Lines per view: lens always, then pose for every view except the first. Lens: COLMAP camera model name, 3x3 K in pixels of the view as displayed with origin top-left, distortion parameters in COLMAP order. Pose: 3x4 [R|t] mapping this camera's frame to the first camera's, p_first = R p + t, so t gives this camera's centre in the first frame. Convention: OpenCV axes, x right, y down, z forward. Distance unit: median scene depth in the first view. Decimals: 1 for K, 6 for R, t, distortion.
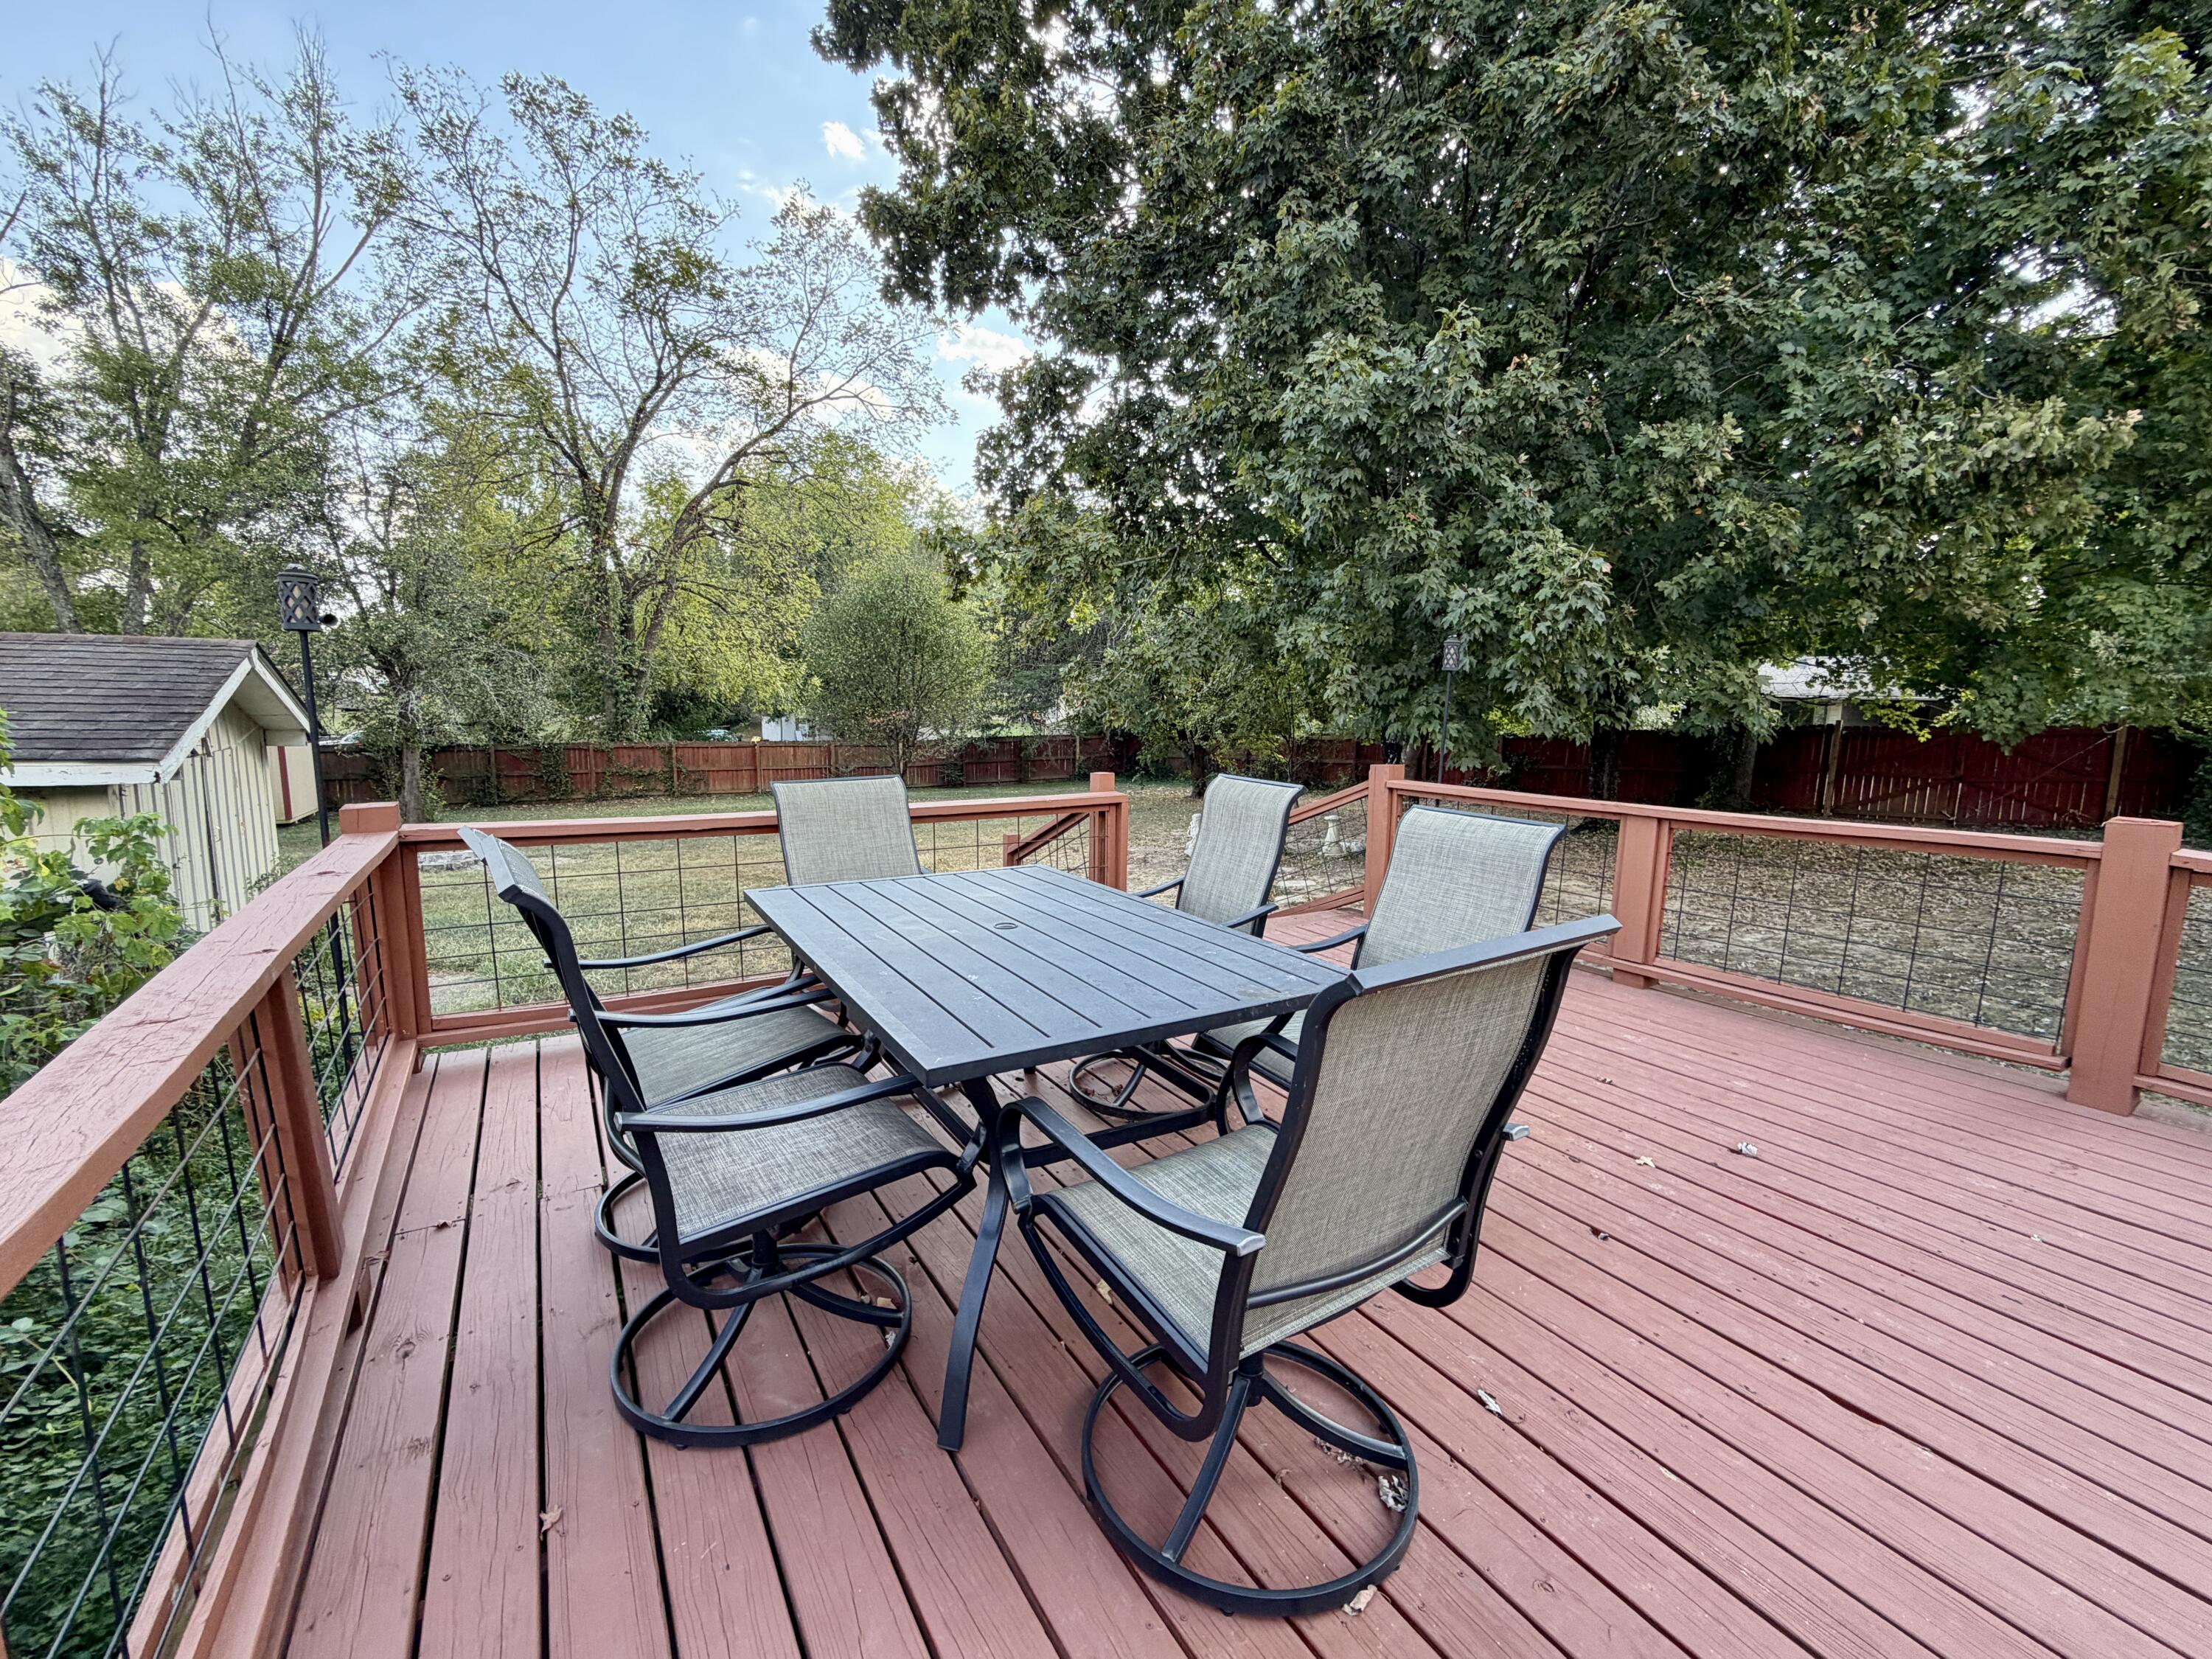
lens RADIAL K [[931.4, 0, 1102.7], [0, 931.4, 827.1], [0, 0, 1]] dist [0.000520, 0.000998]
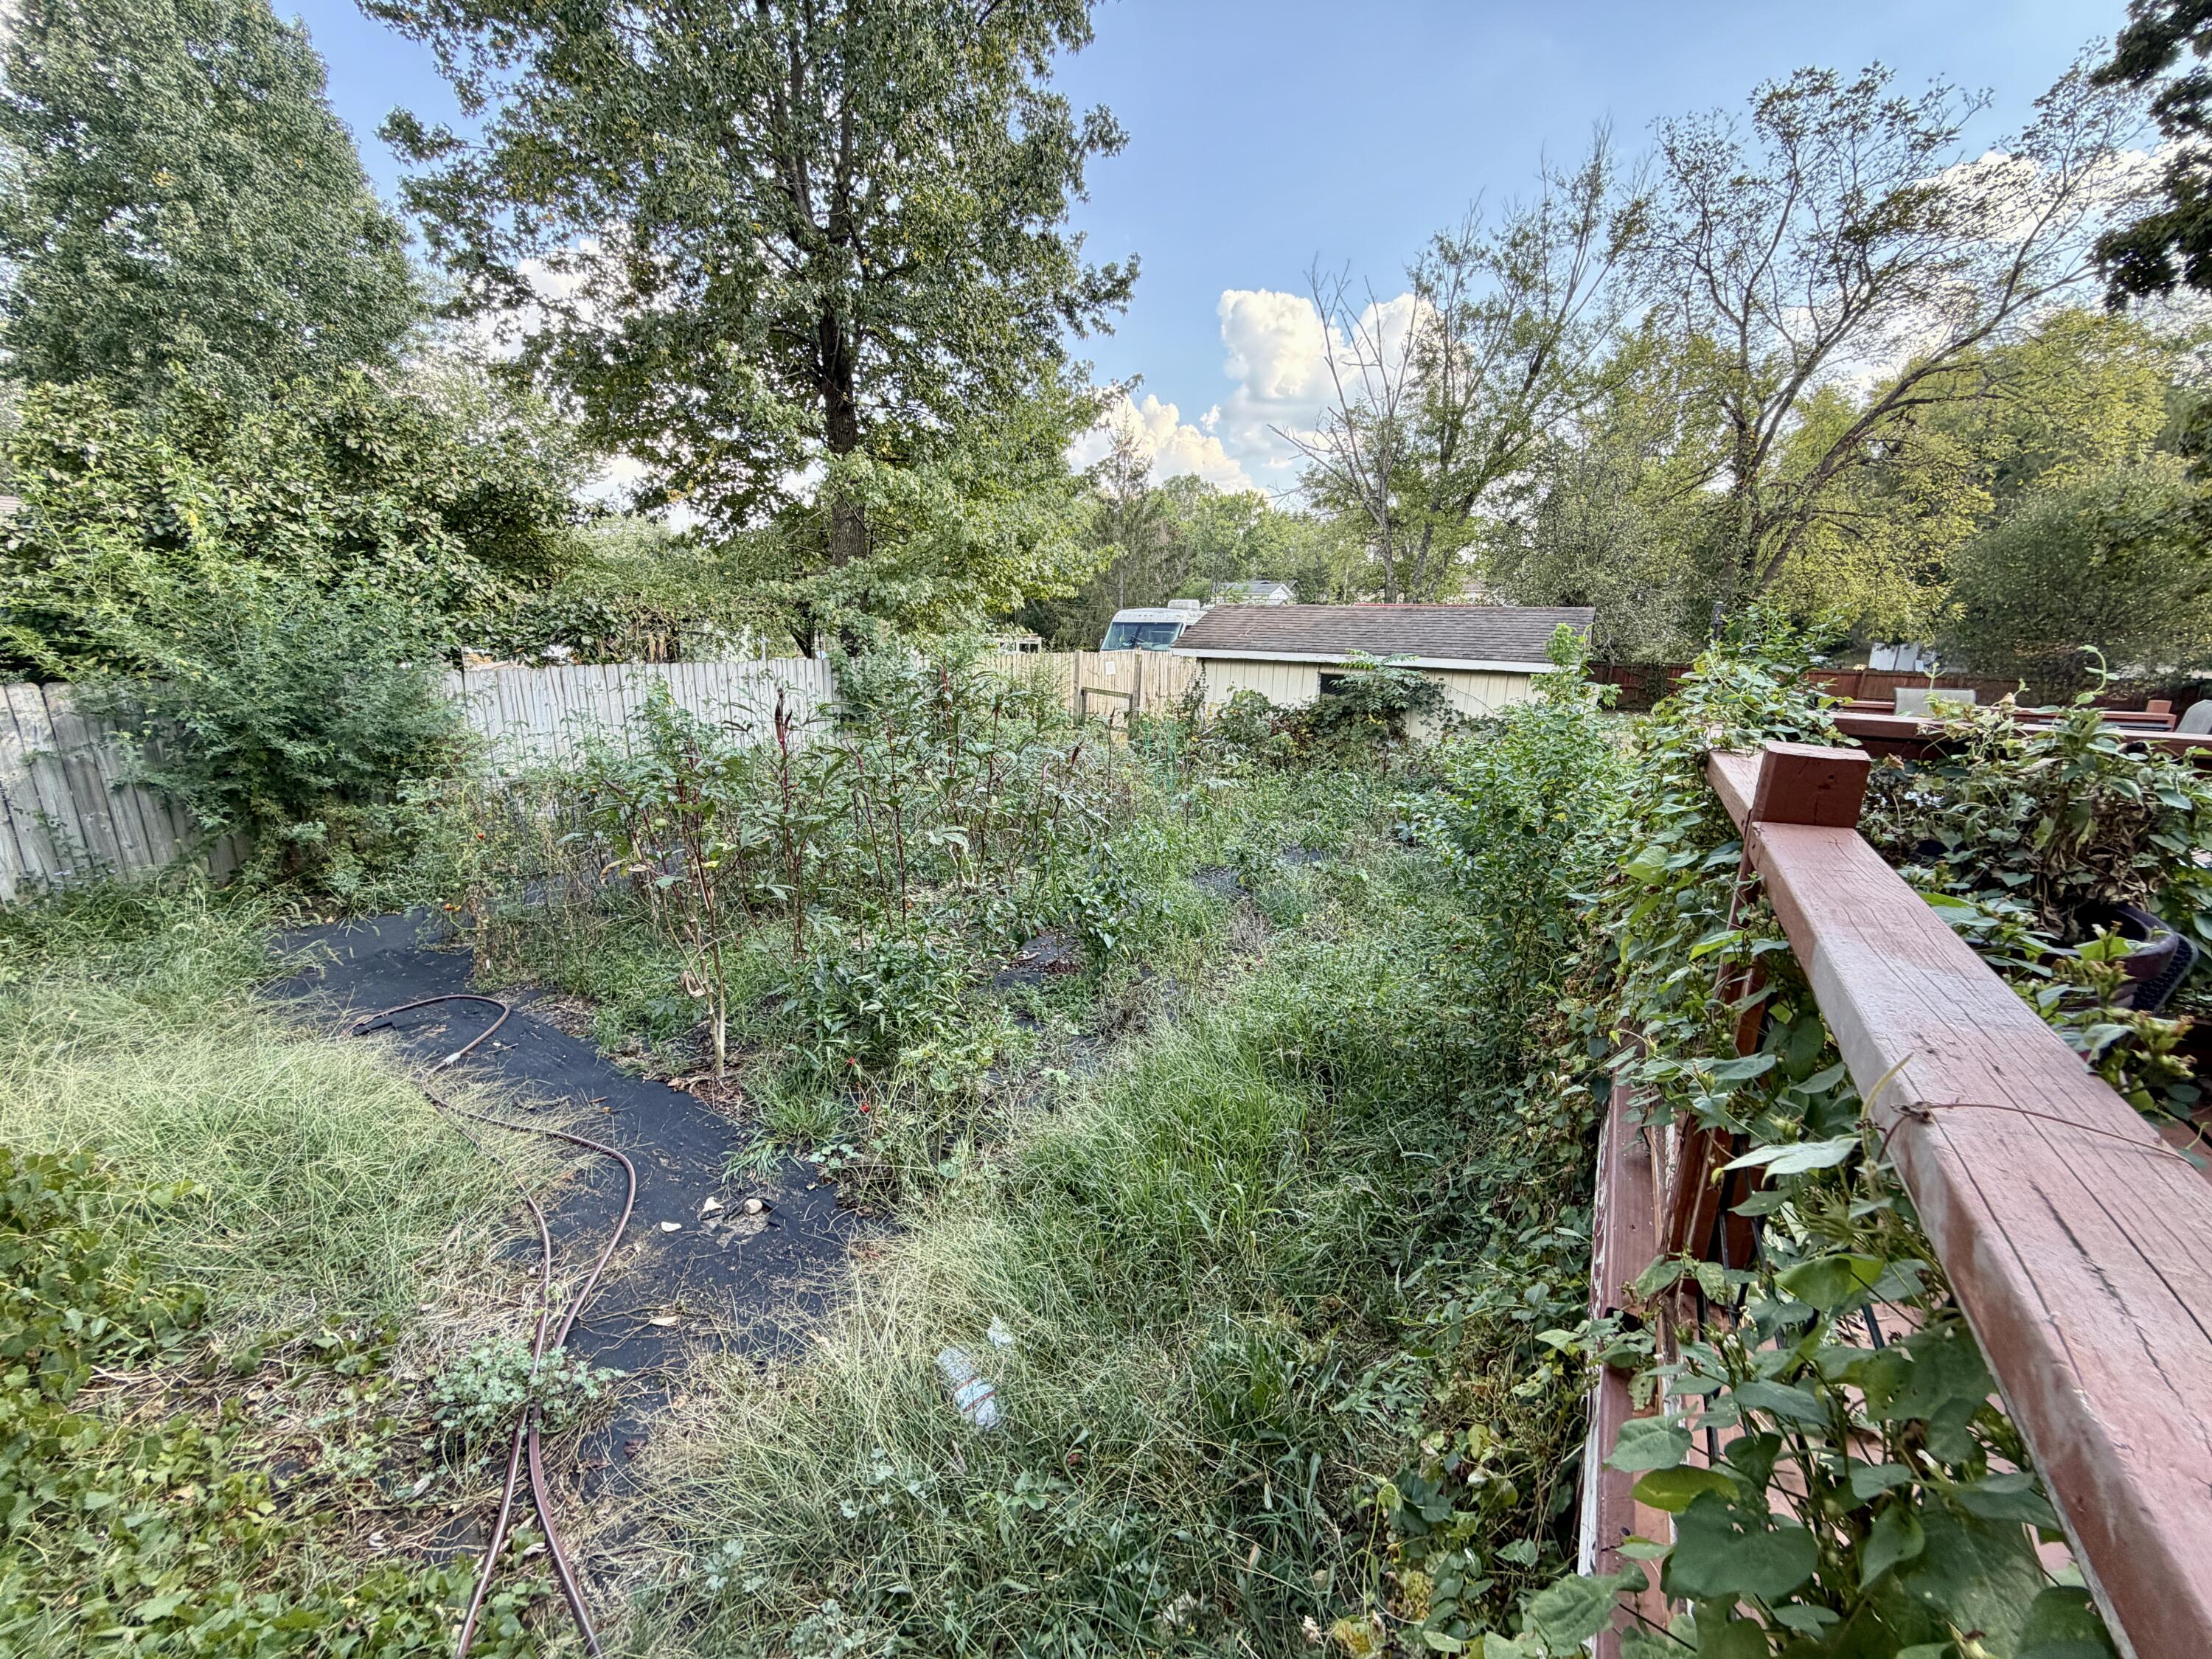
lens RADIAL K [[888.4, 0, 1098.6], [0, 888.4, 830.7], [0, 0, 1]] dist [-0.001414, 0.000298]
pose [[0.495369, 0.205285, -0.844078, 0.082024], [-0.121356, 0.978501, 0.166757, 0.023885], [0.860164, 0.019828, 0.509632, -0.251229]]
